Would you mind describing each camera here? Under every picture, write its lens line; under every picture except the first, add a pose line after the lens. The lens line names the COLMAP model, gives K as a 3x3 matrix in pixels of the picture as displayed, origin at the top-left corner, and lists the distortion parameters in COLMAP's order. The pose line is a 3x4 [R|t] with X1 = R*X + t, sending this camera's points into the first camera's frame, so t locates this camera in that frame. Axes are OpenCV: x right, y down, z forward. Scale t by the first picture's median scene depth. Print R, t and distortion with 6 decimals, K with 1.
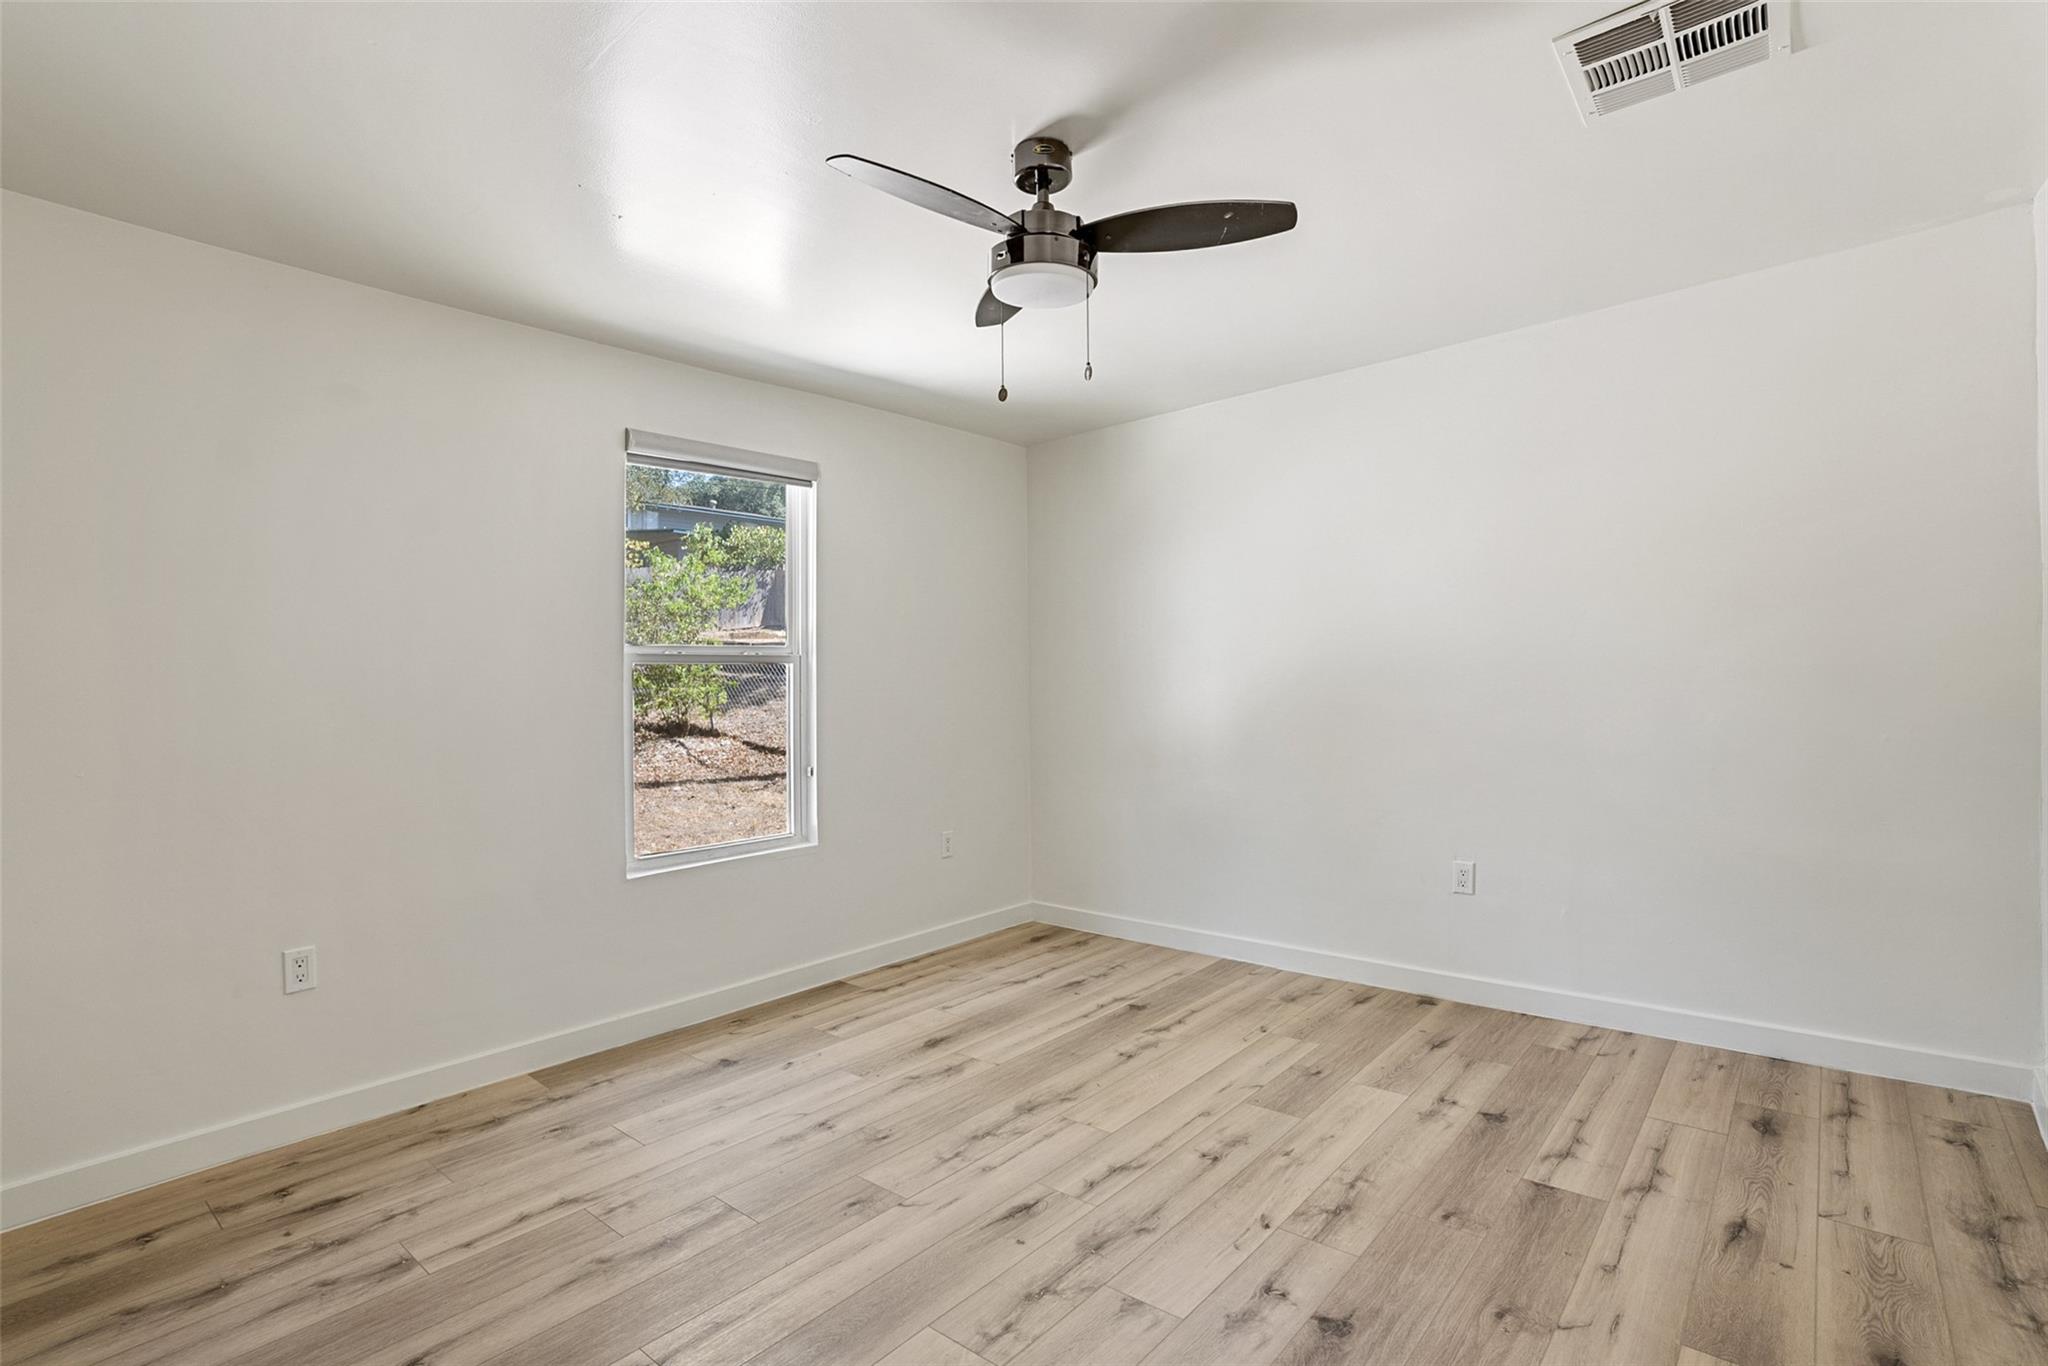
lens RADIAL K [[983.6, 0, 1024.0], [0, 983.6, 683.0], [0, 0, 1]] dist [-0.091308, 0.028522]
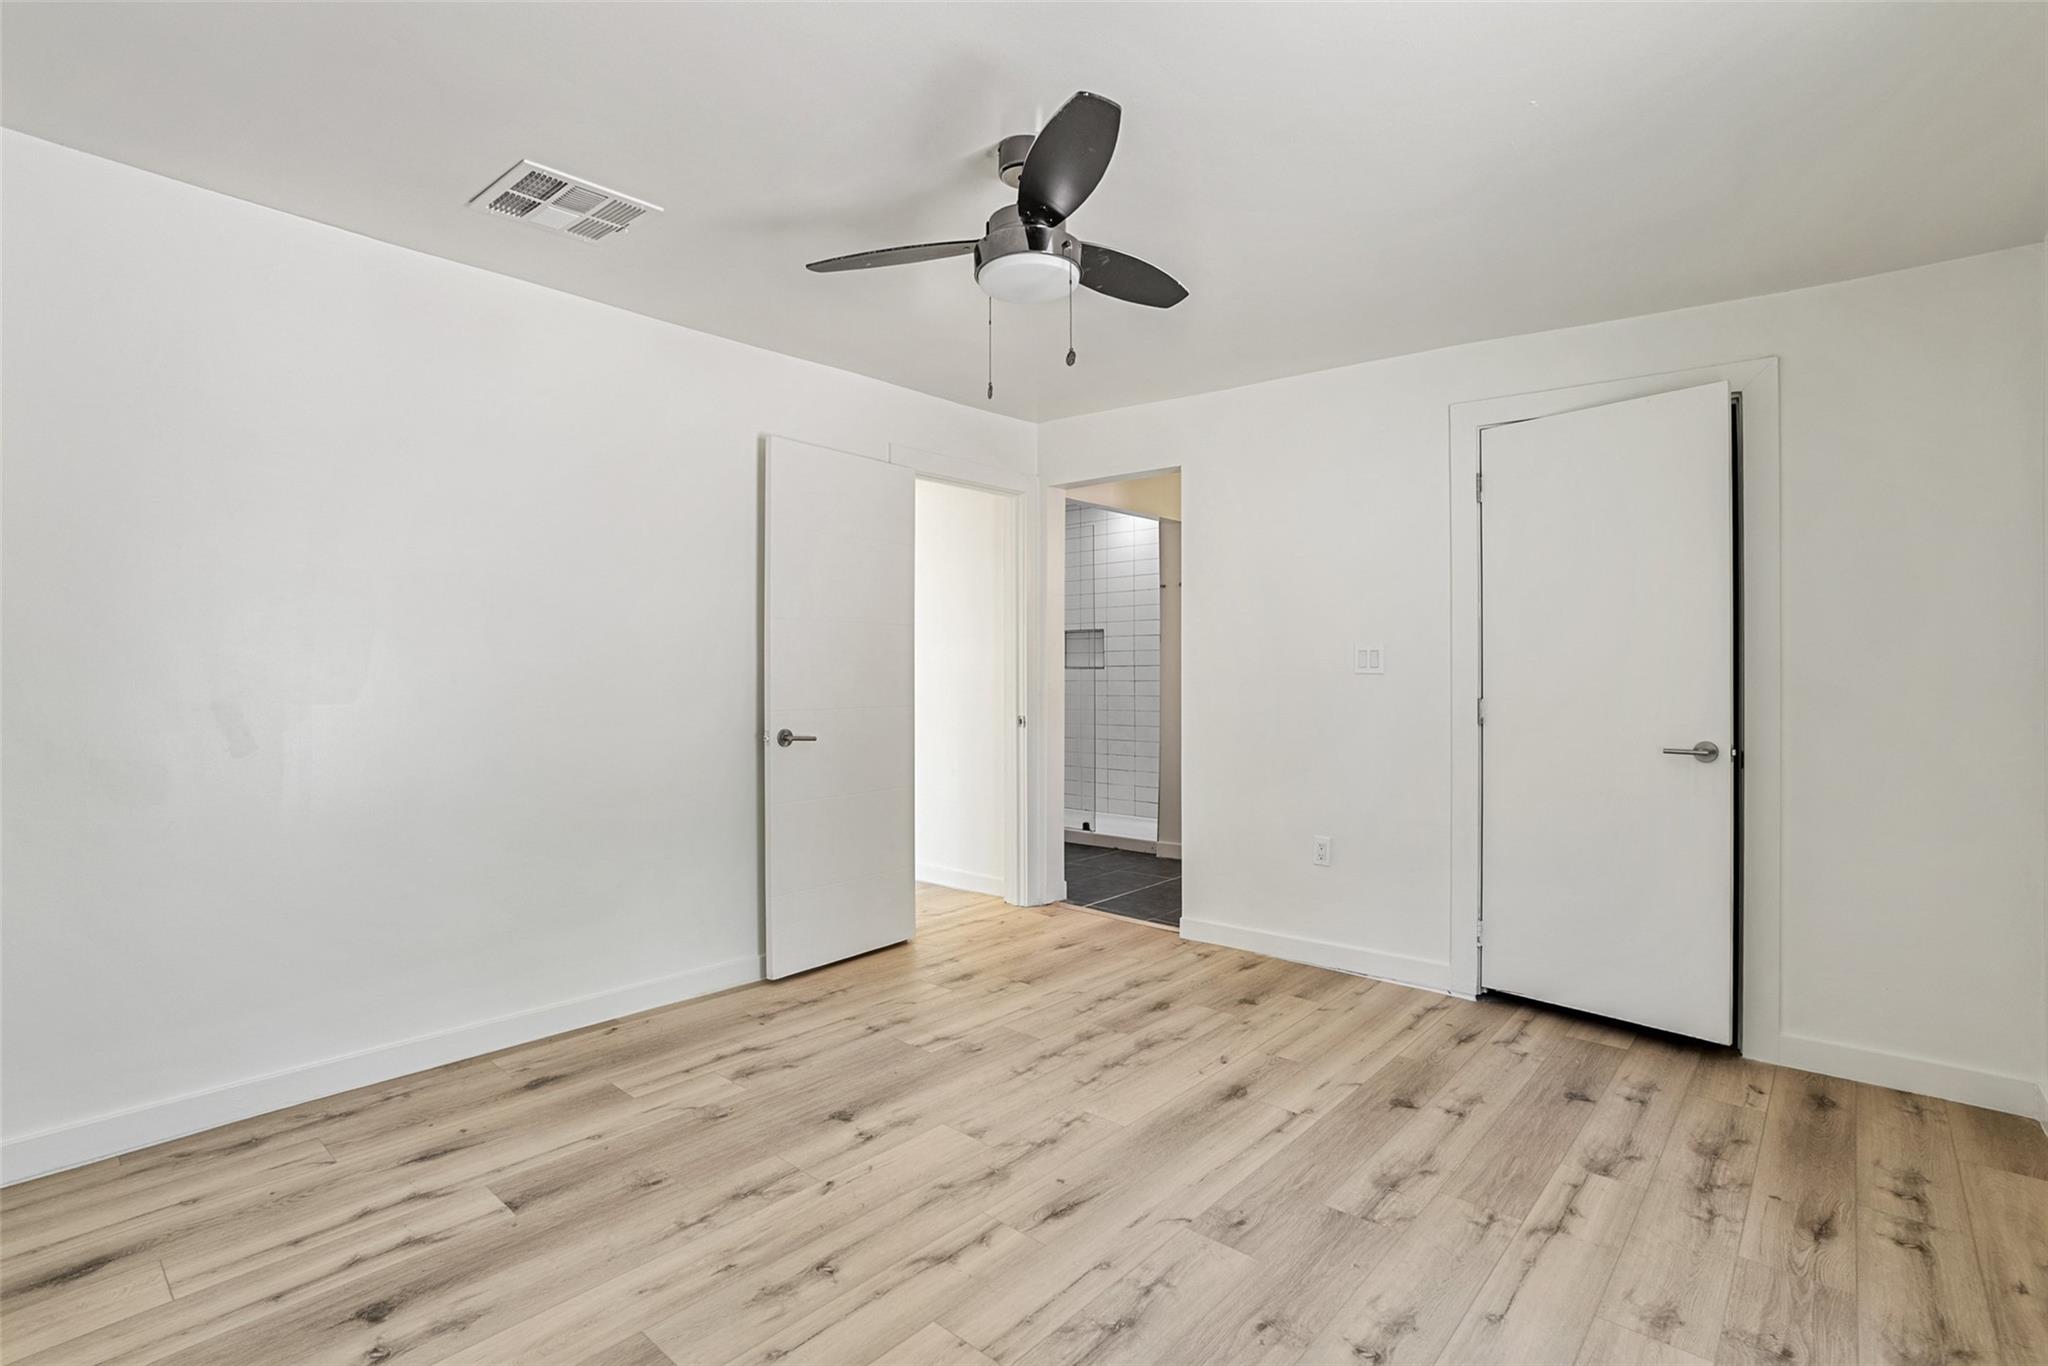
lens RADIAL K [[983.6, 0, 1024.0], [0, 983.6, 683.0], [0, 0, 1]] dist [-0.091308, 0.028522]
pose [[-0.999634, 0.013268, 0.023583, 0.004698], [0.013630, 0.999791, 0.015252, -0.001695], [-0.023376, 0.015568, -0.999606, 1.975022]]
